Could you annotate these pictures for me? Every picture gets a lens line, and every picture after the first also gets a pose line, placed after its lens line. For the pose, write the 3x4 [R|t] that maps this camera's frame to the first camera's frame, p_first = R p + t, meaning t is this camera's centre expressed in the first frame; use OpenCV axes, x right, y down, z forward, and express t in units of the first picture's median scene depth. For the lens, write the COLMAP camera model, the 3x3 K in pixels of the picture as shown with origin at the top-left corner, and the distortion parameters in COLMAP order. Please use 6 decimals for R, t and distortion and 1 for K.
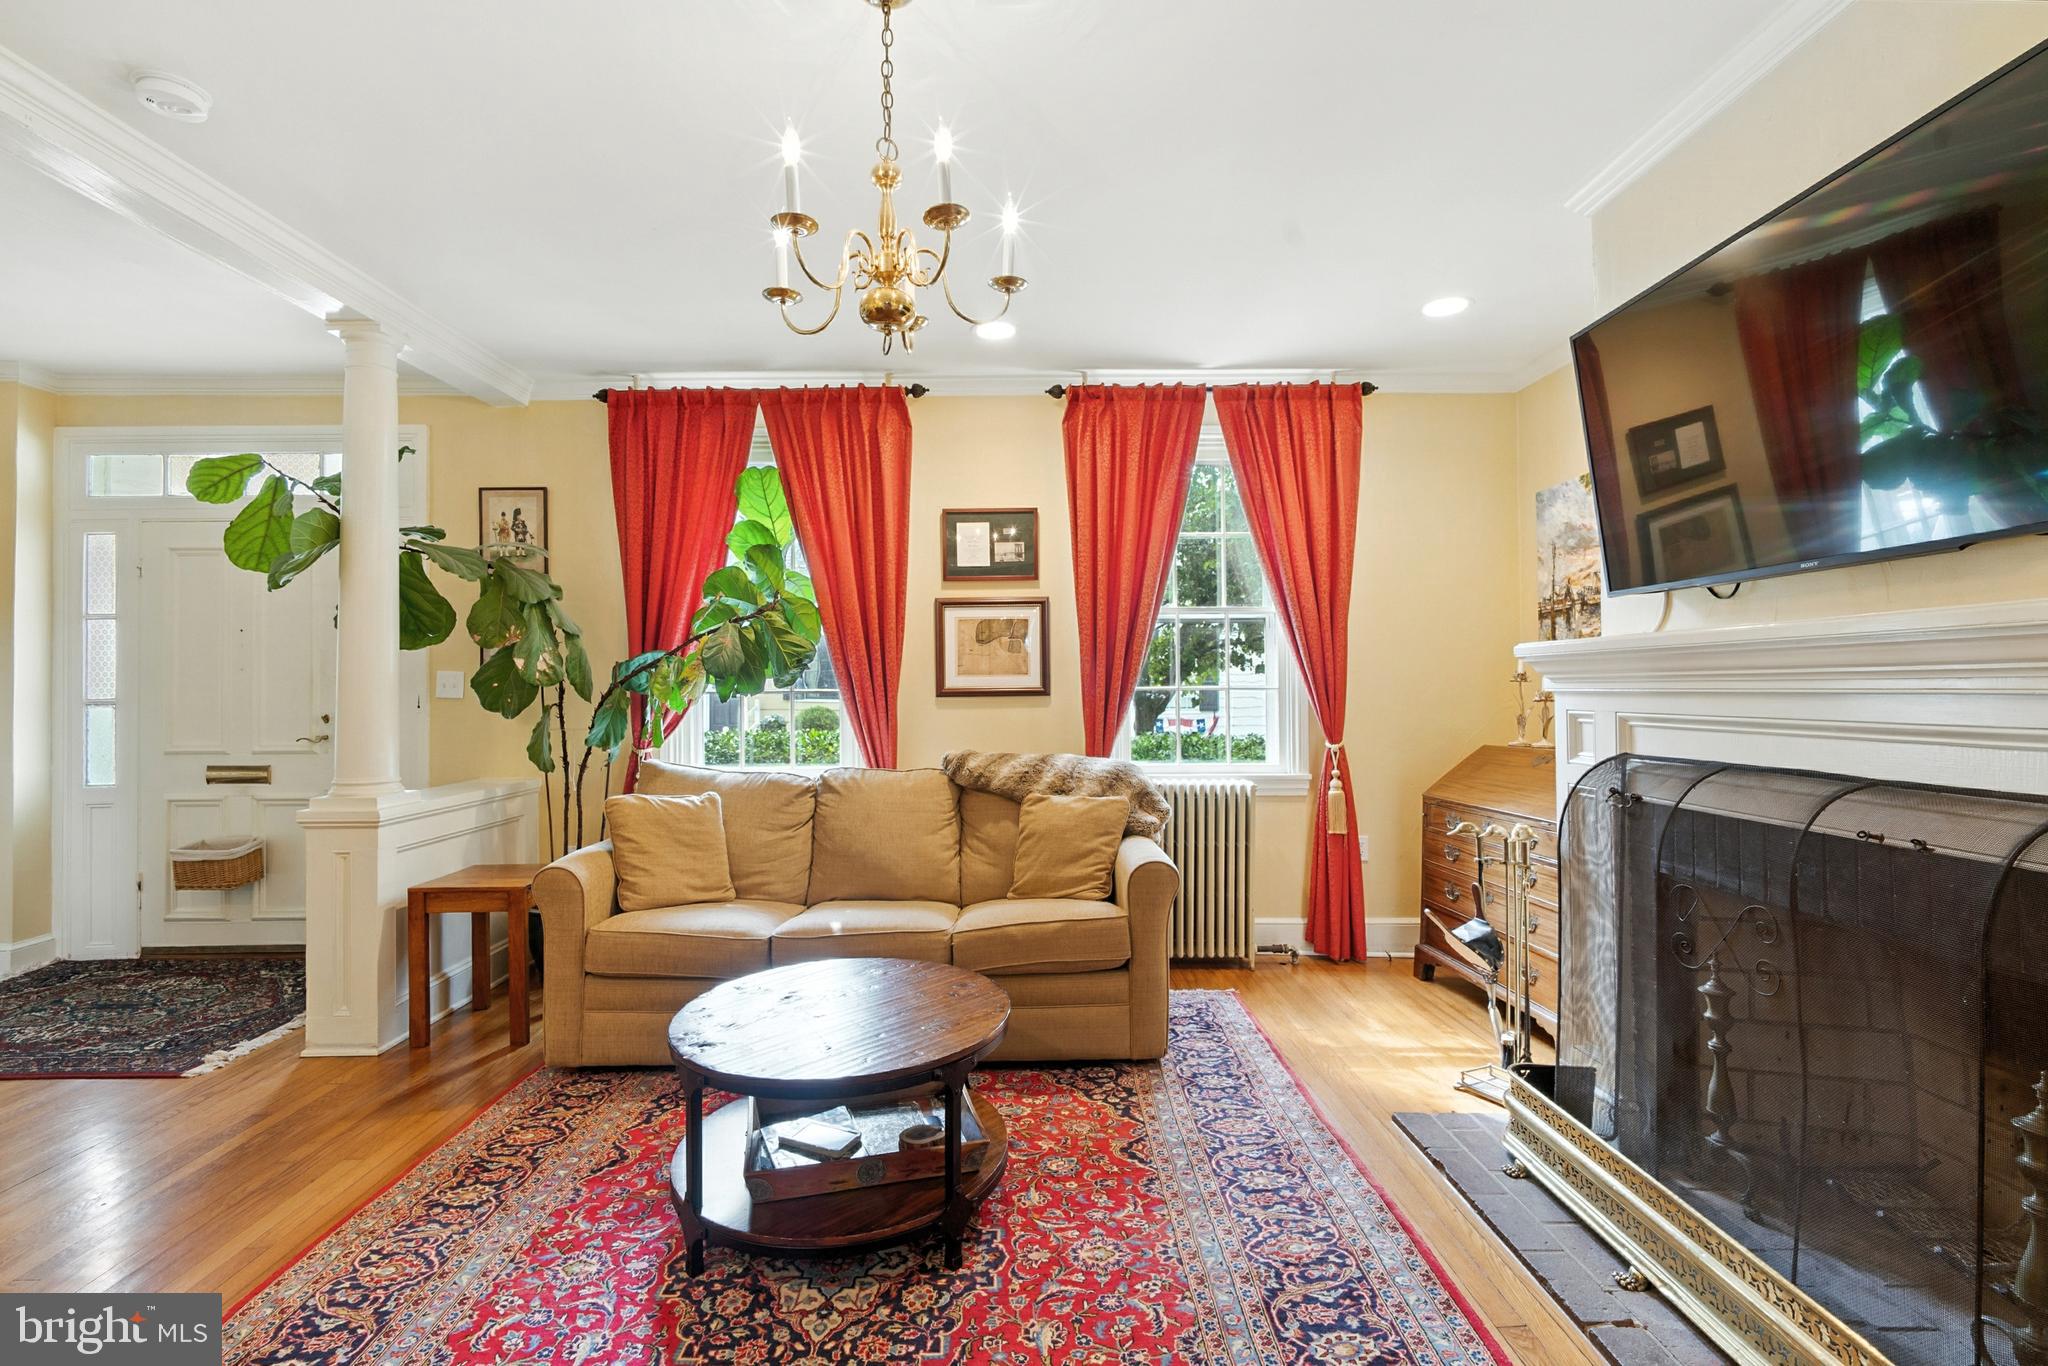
lens RADIAL K [[908.9, 0, 1010.2], [0, 908.9, 685.6], [0, 0, 1]] dist [-0.001804, -0.000323]
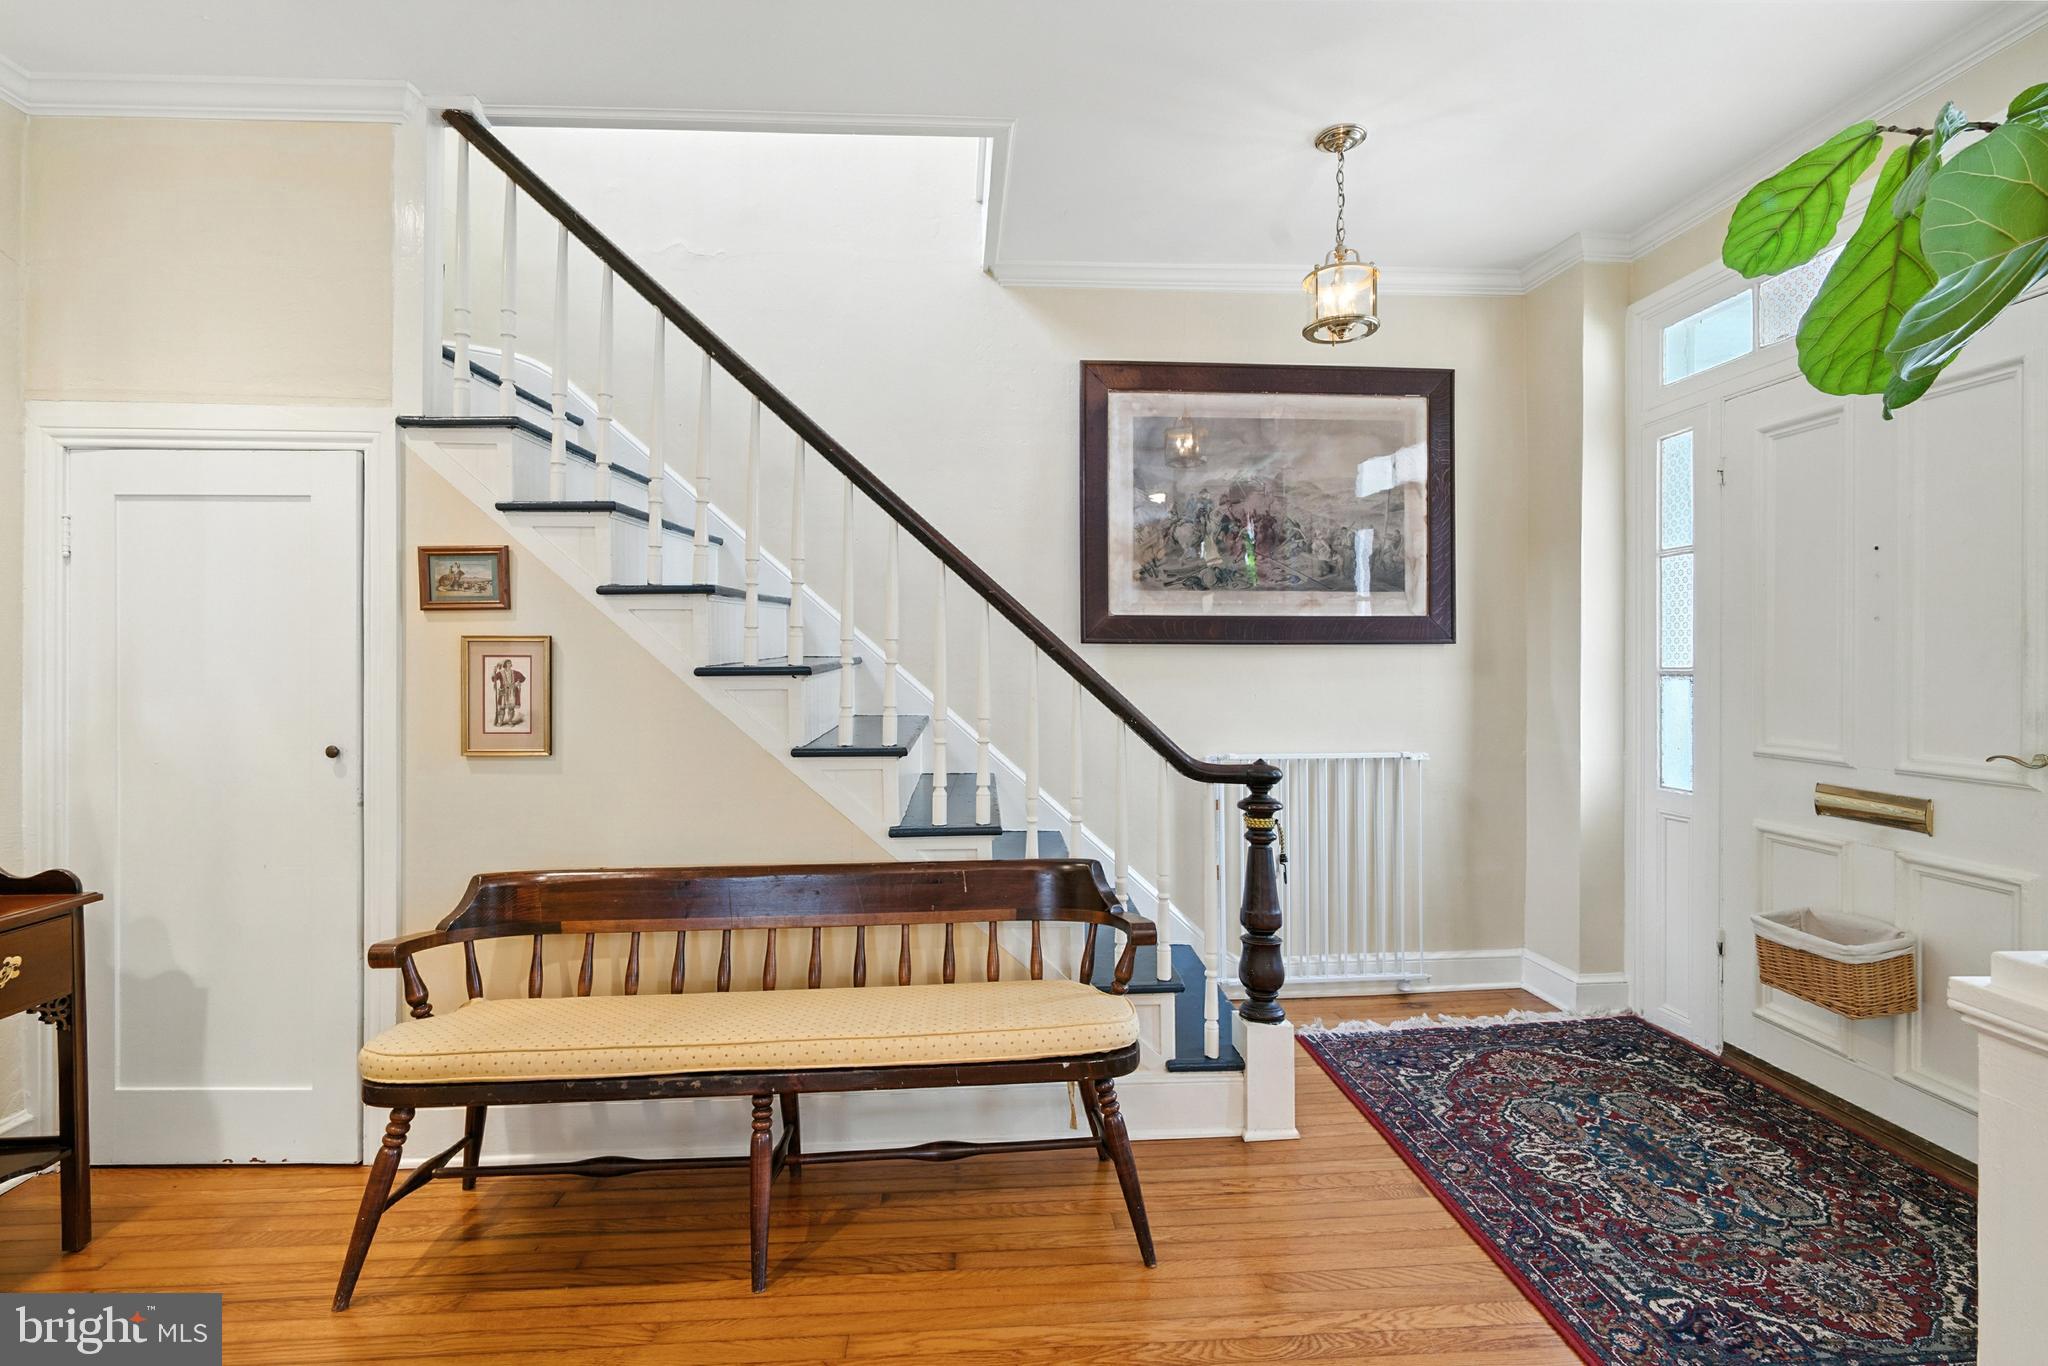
lens RADIAL K [[908.9, 0, 1010.5], [0, 908.9, 654.7], [0, 0, 1]] dist [-0.001804, -0.000323]
pose [[0.057305, 0.001761, -0.998355, -0.357625], [0.000334, 0.999998, 0.001783, 0.003474], [0.998357, -0.000435, 0.057304, 0.486018]]
